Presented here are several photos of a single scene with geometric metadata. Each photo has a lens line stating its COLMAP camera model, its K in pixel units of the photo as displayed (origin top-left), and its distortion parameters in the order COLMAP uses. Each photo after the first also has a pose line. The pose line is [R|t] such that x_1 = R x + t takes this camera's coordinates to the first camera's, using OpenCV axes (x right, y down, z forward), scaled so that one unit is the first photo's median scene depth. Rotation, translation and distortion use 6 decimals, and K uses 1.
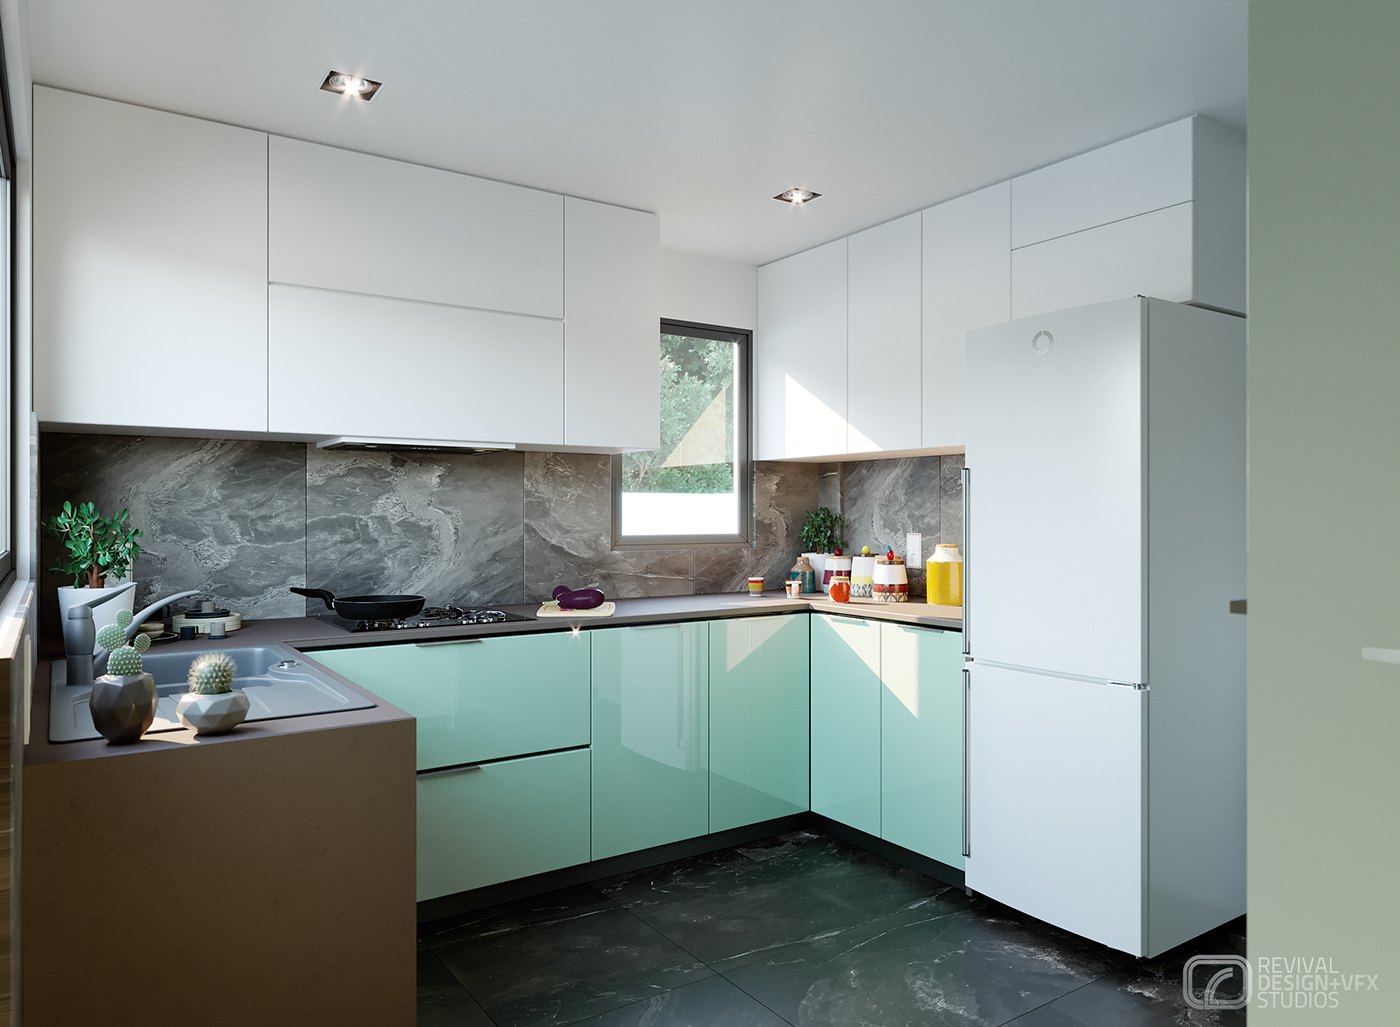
lens RADIAL K [[941.3, 0, 700.0], [0, 941.3, 513.5], [0, 0, 1]] dist [-0.004936, -0.001479]
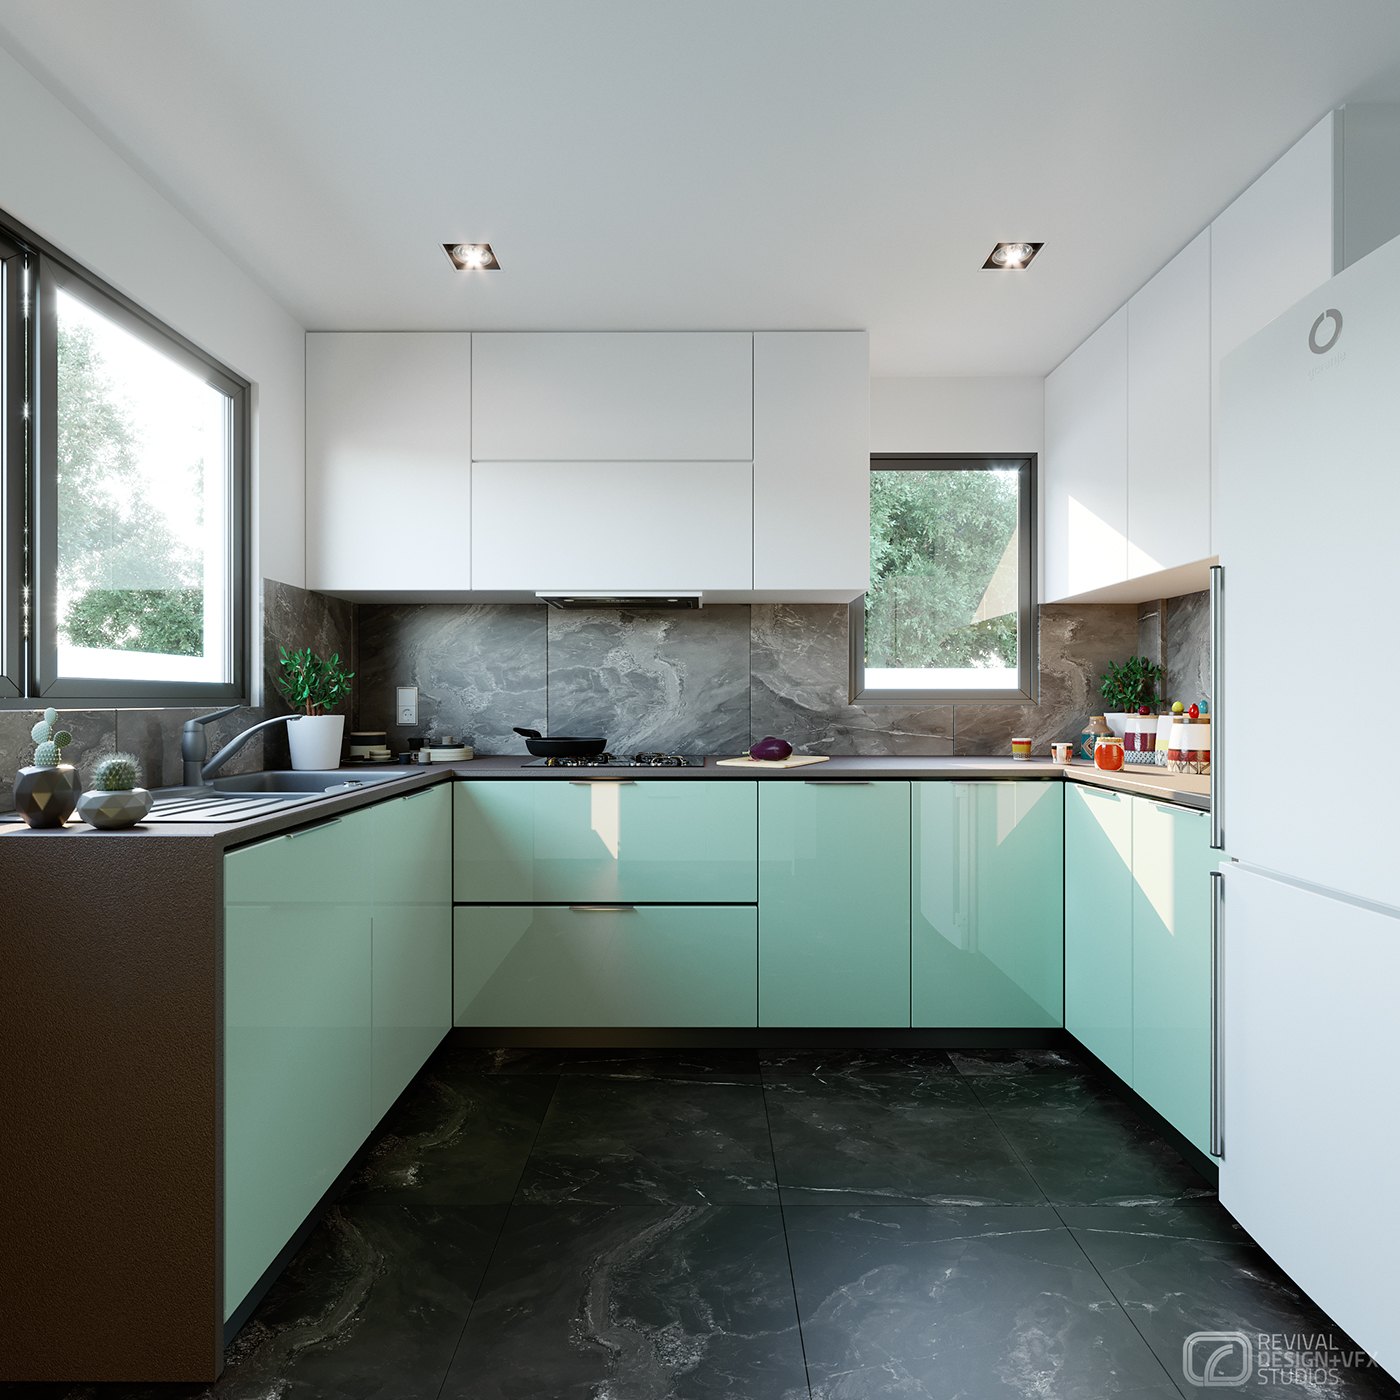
lens RADIAL K [[774.0, 0, 700.0], [0, 774.0, 700.0], [0, 0, 1]] dist [0.000457, 0.000118]
pose [[0.824400, -0.000149, -0.566007, 0.245069], [-0.000014, 1.000000, -0.000283, 0.038328], [0.566007, 0.000241, 0.824400, 0.293647]]
